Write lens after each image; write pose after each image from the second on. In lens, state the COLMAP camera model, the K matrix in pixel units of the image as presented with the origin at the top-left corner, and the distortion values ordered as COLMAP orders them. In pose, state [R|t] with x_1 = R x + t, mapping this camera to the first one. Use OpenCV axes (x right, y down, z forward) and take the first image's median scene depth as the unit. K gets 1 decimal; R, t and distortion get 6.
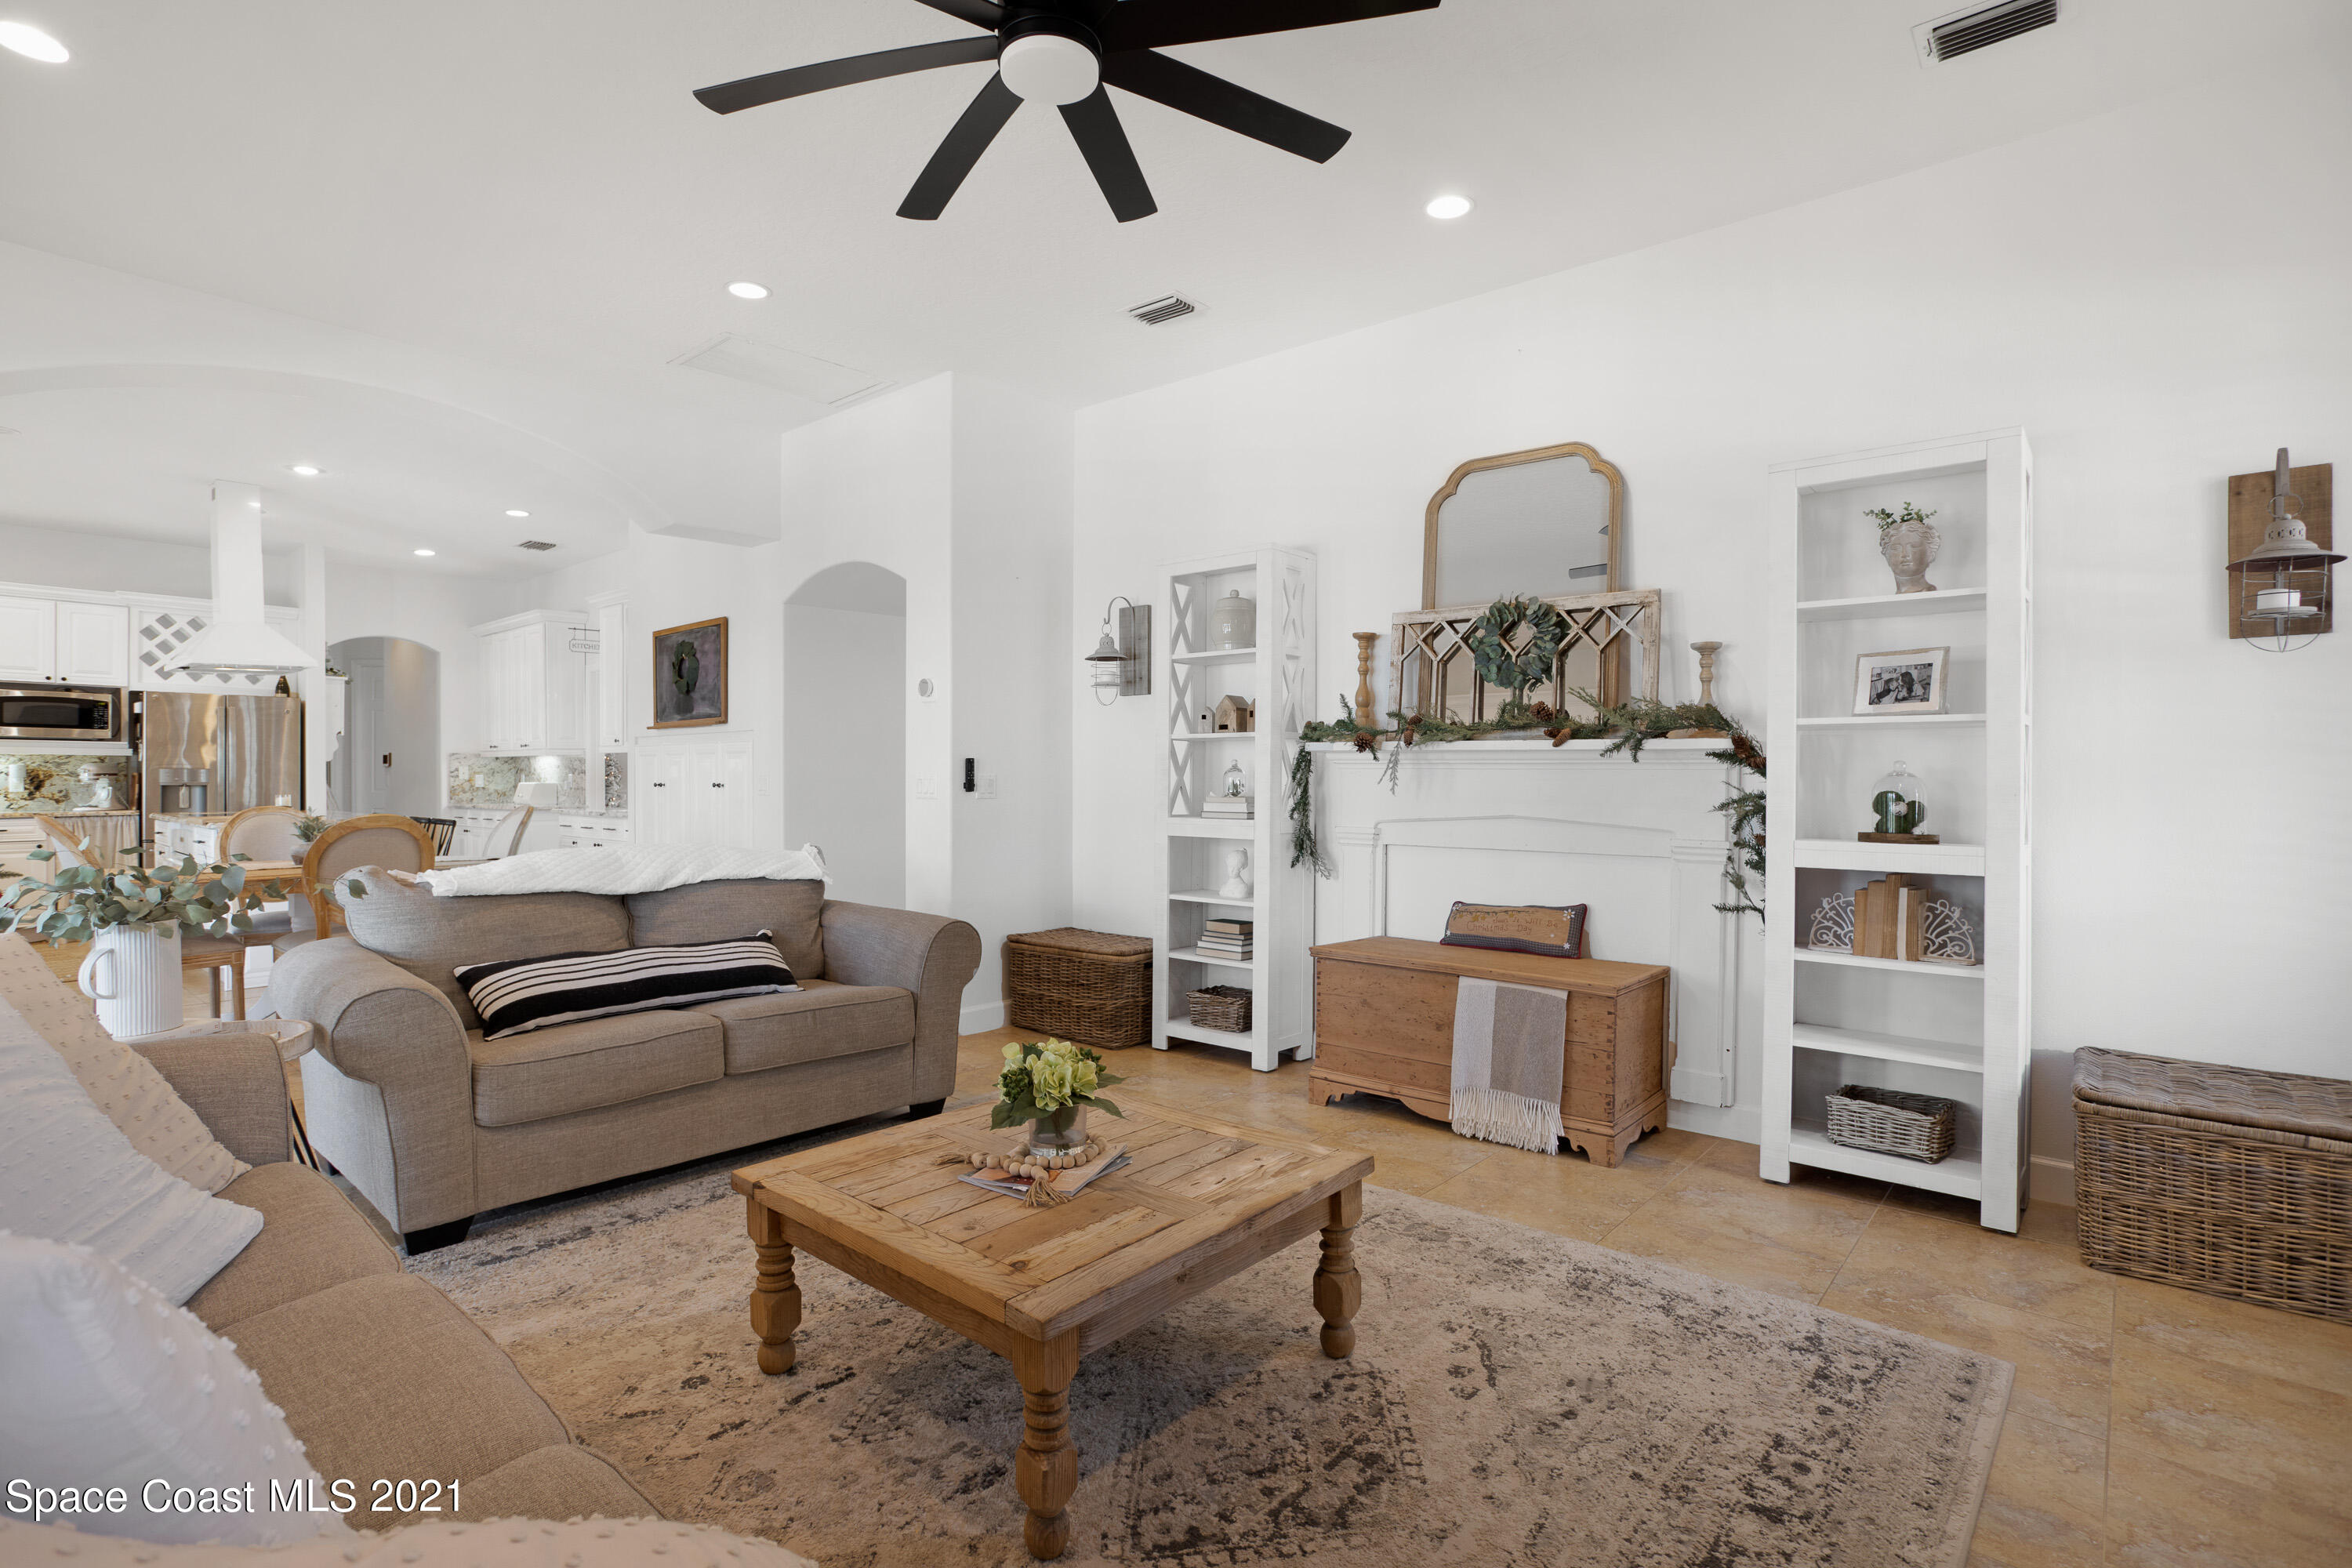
lens RADIAL K [[1153.6, 0, 1191.7], [0, 1153.6, 796.8], [0, 0, 1]] dist [-0.051508, 0.019245]
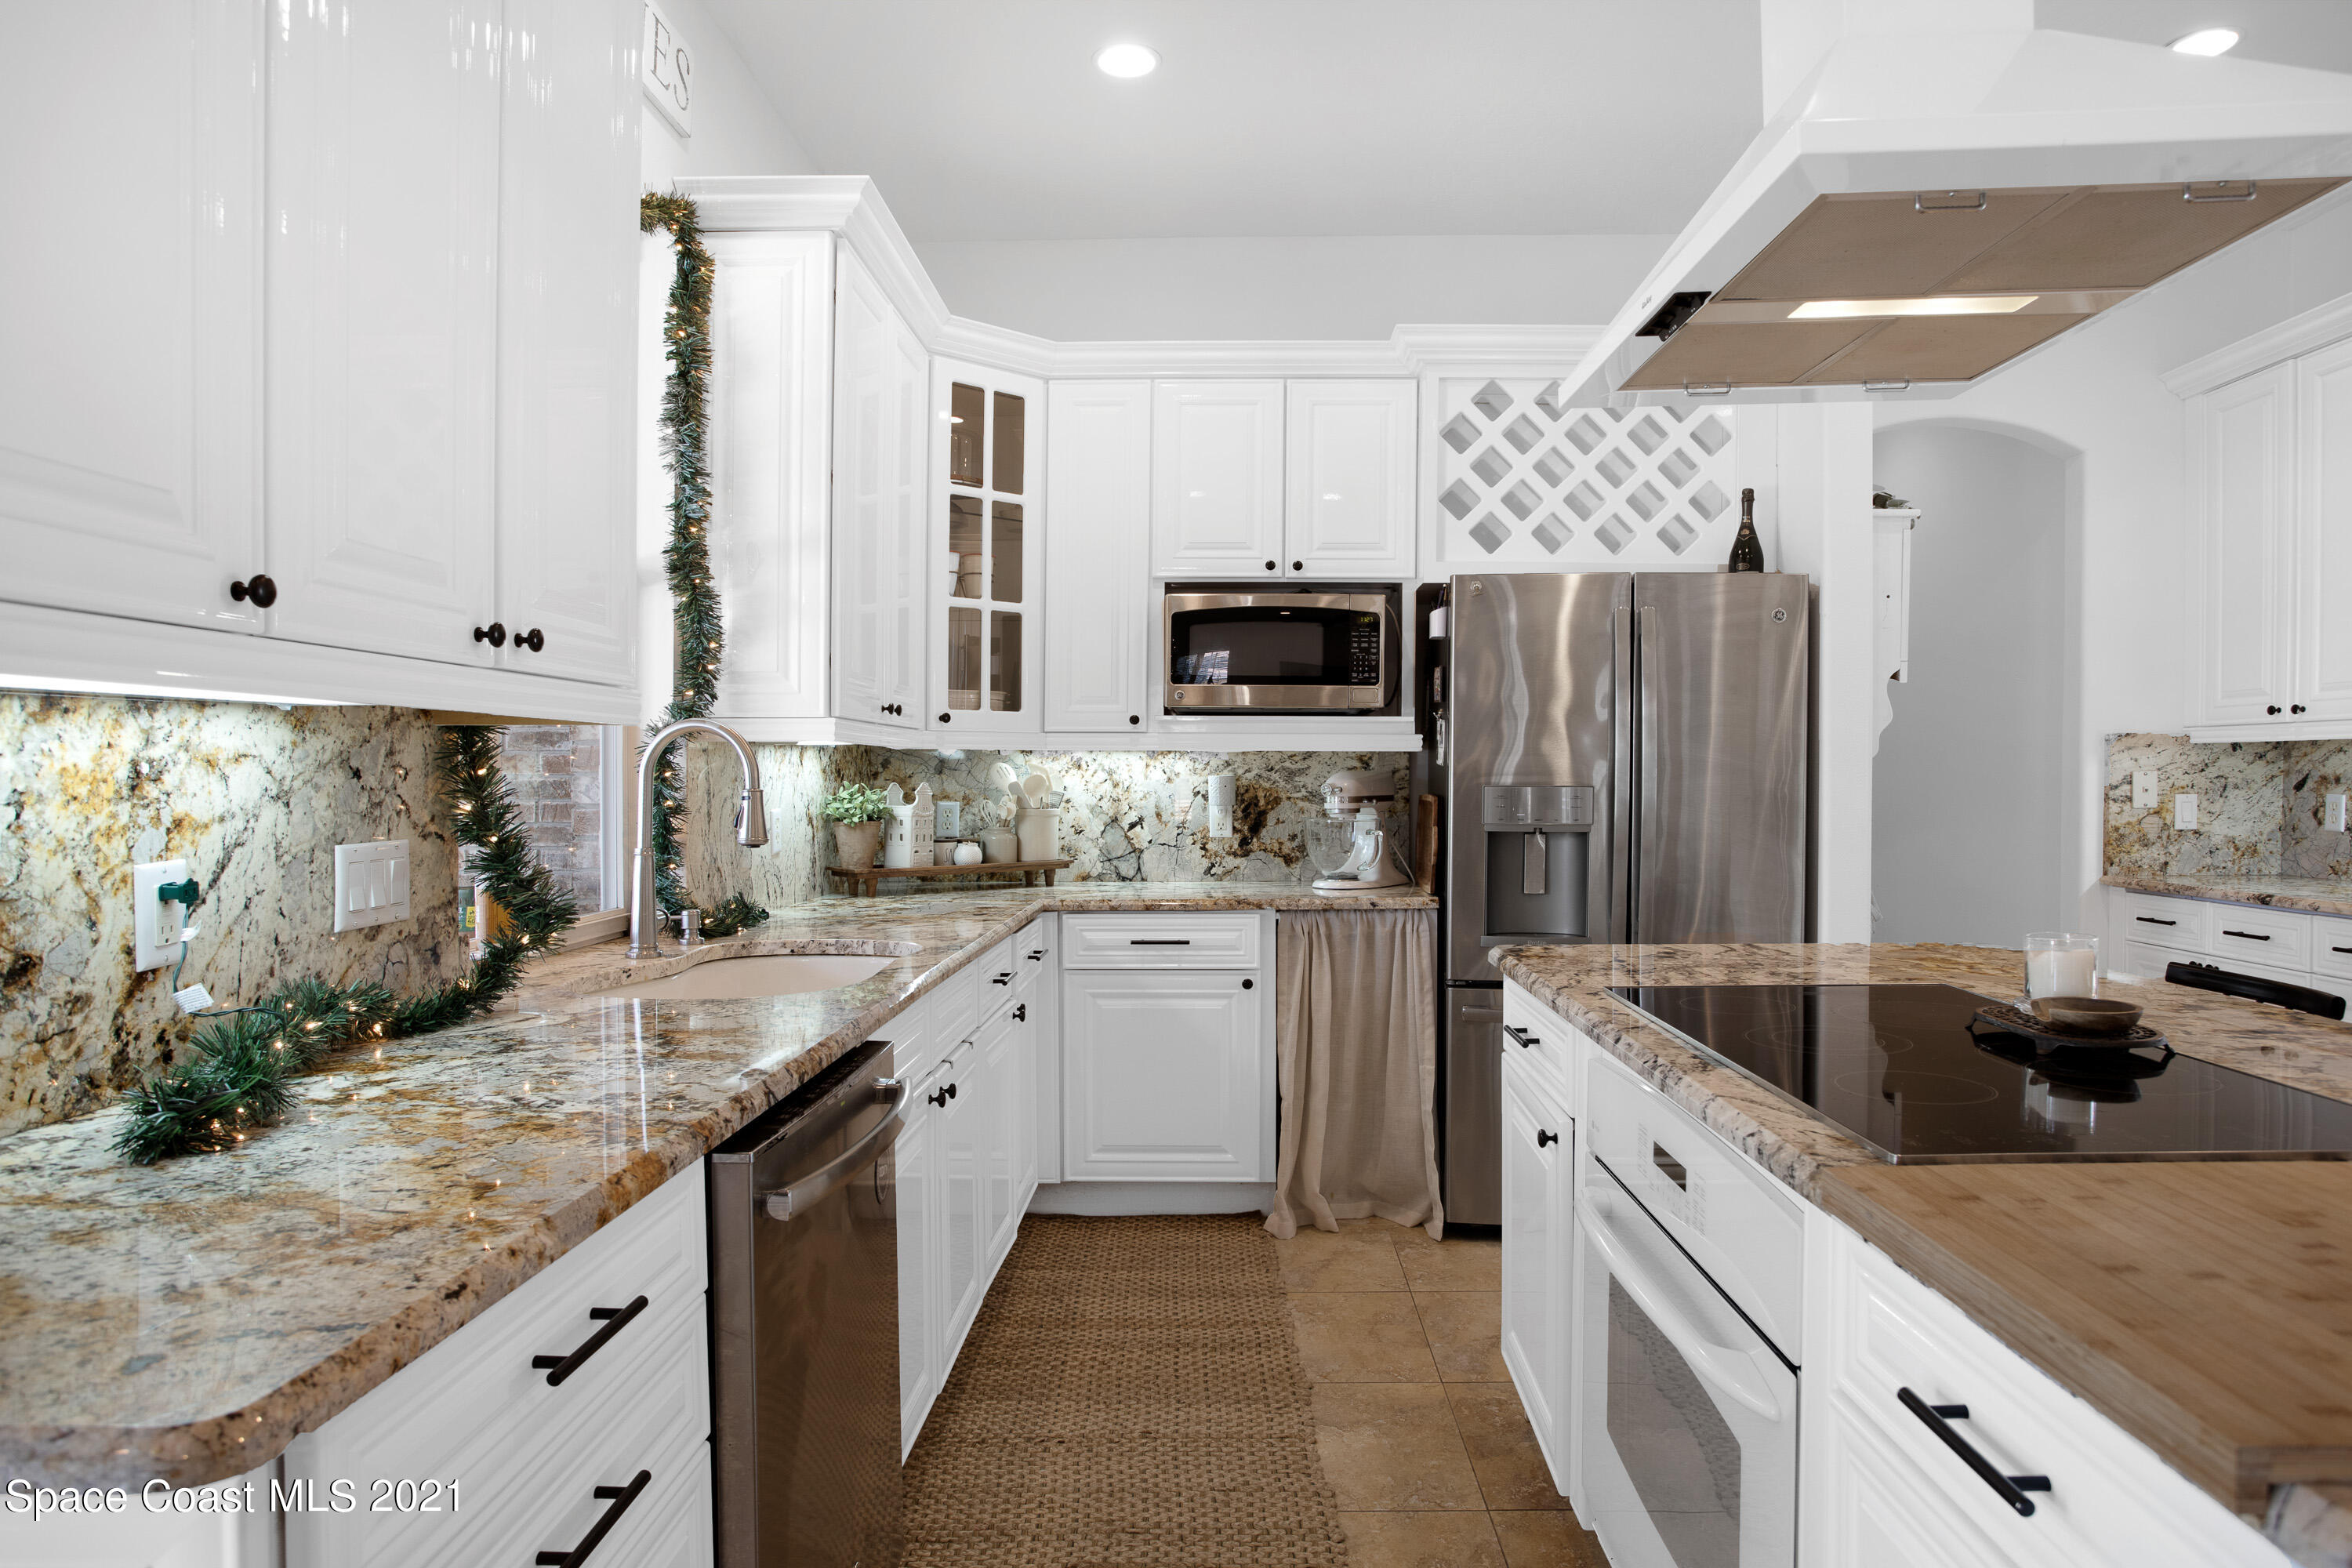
lens RADIAL K [[1382.4, 0, 1201.8], [0, 1382.4, 771.0], [0, 0, 1]] dist [-0.042908, 0.011825]
pose [[0.632808, -0.004951, -0.774293, -0.628204], [-0.009432, 0.999856, -0.014102, -0.022637], [0.774251, 0.016227, 0.632670, 0.640394]]
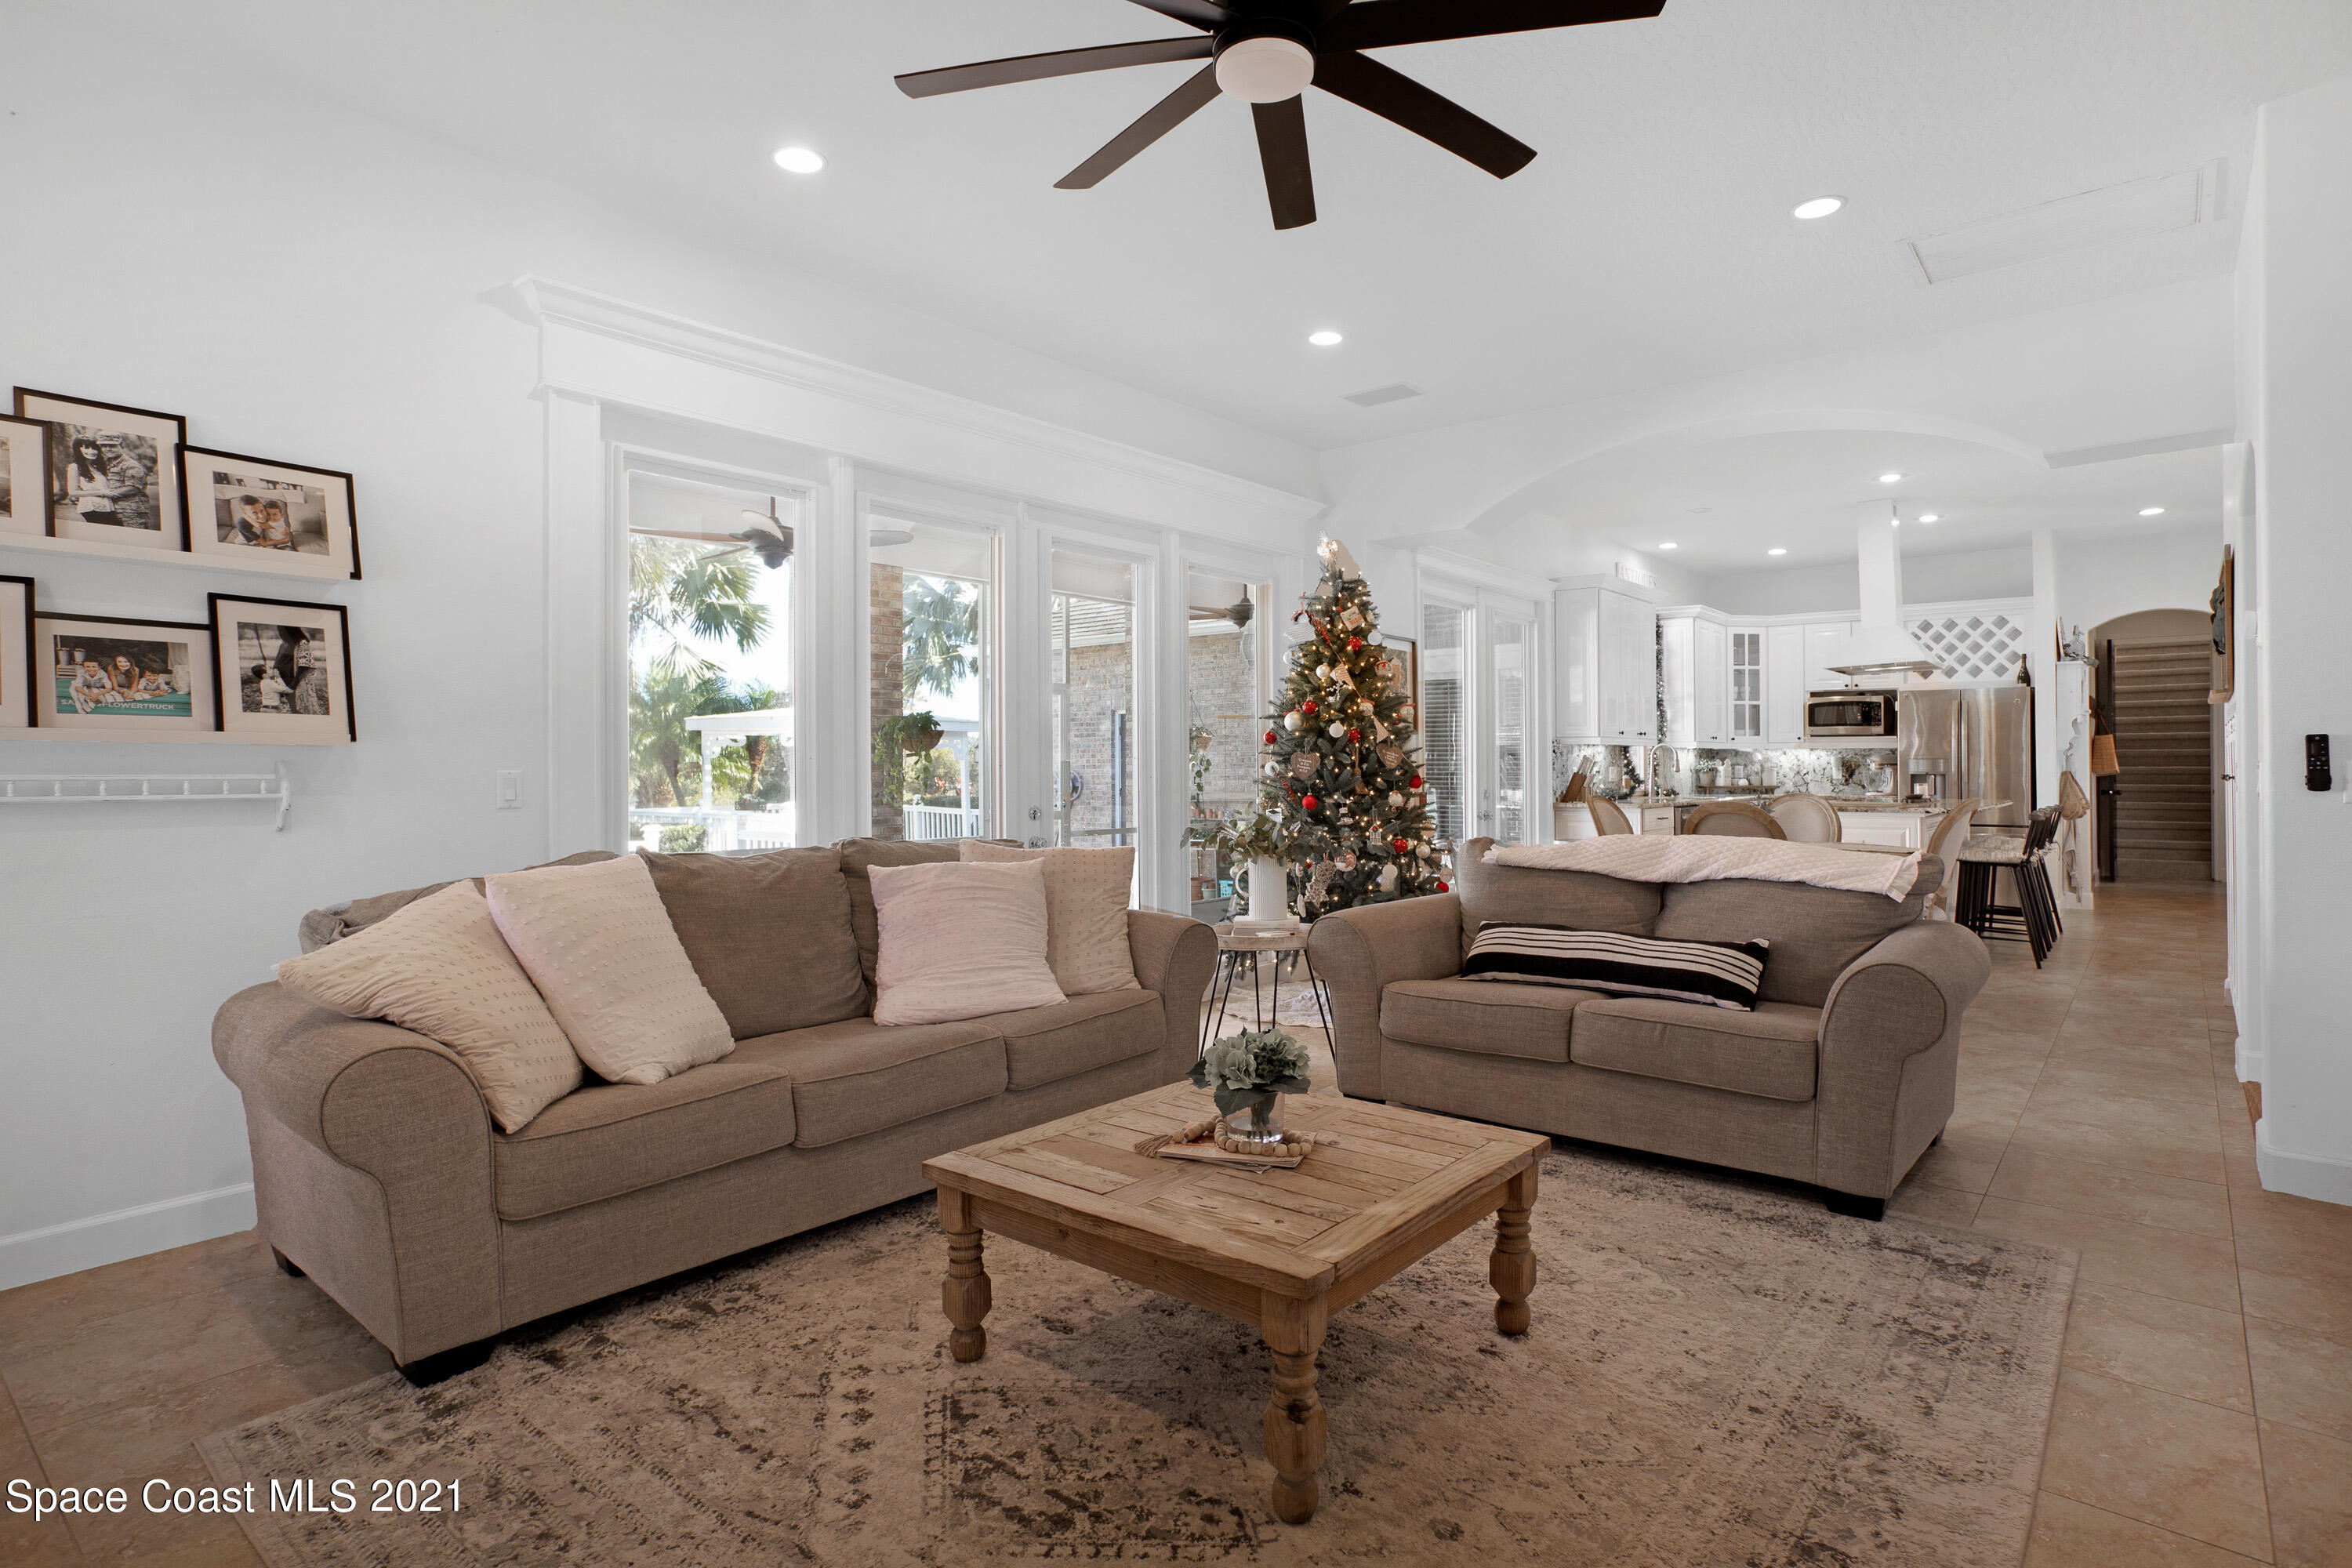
lens RADIAL K [[1199.7, 0, 1183.2], [0, 1199.7, 757.1], [0, 0, 1]] dist [-0.044429, 0.001236]
pose [[0.006396, -0.010852, -0.999921, 0.261224], [-0.012368, 0.999864, -0.010930, -0.004775], [0.999903, 0.012436, 0.006261, 0.255142]]
